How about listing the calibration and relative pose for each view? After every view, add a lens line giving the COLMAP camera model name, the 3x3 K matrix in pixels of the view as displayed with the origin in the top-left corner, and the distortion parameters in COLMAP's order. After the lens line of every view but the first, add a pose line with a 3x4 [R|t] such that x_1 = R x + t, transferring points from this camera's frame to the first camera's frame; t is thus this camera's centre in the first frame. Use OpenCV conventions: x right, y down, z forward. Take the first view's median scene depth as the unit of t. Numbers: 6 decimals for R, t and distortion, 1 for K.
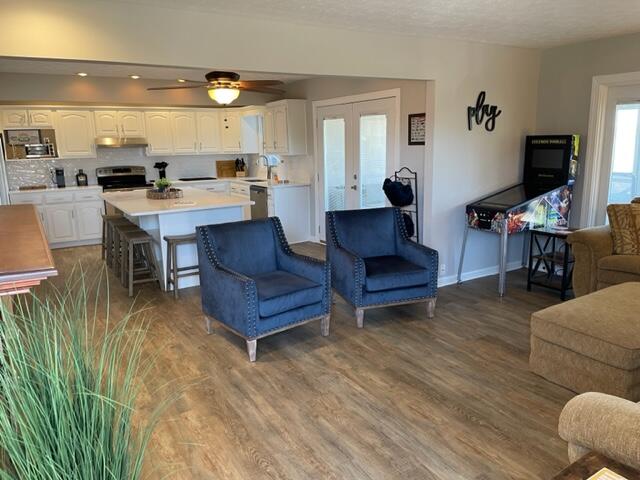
lens RADIAL K [[489.2, 0, 325.5], [0, 489.2, 238.9], [0, 0, 1]] dist [0.021209, -0.026409]
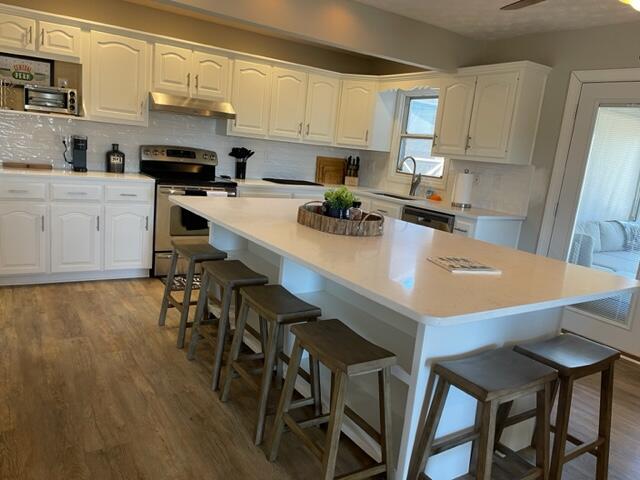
lens RADIAL K [[489.2, 0, 313.8], [0, 489.2, 241.9], [0, 0, 1]] dist [0.021209, -0.026409]
pose [[0.992218, 0.110562, 0.057276, -0.287594], [-0.110215, 0.993865, -0.009188, -0.047980], [-0.057940, 0.002803, 0.998316, 0.415762]]
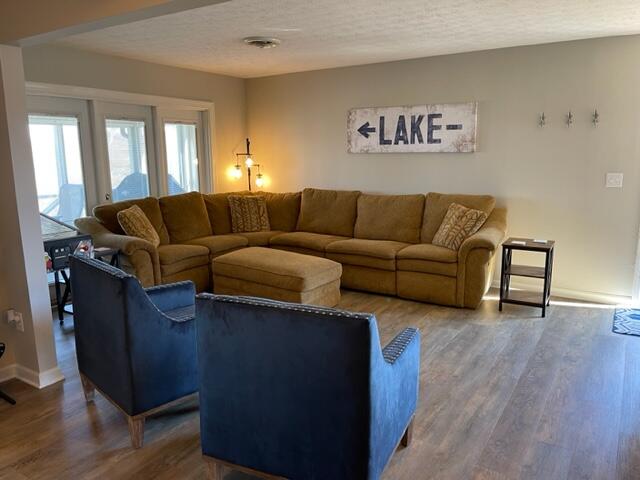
lens RADIAL K [[489.2, 0, 319.1], [0, 489.2, 239.1], [0, 0, 1]] dist [0.021209, -0.026409]
pose [[-0.435934, -0.131476, 0.890323, -1.024769], [0.198644, 0.950817, 0.237672, -0.334486], [-0.877783, 0.280467, -0.388376, 1.948478]]
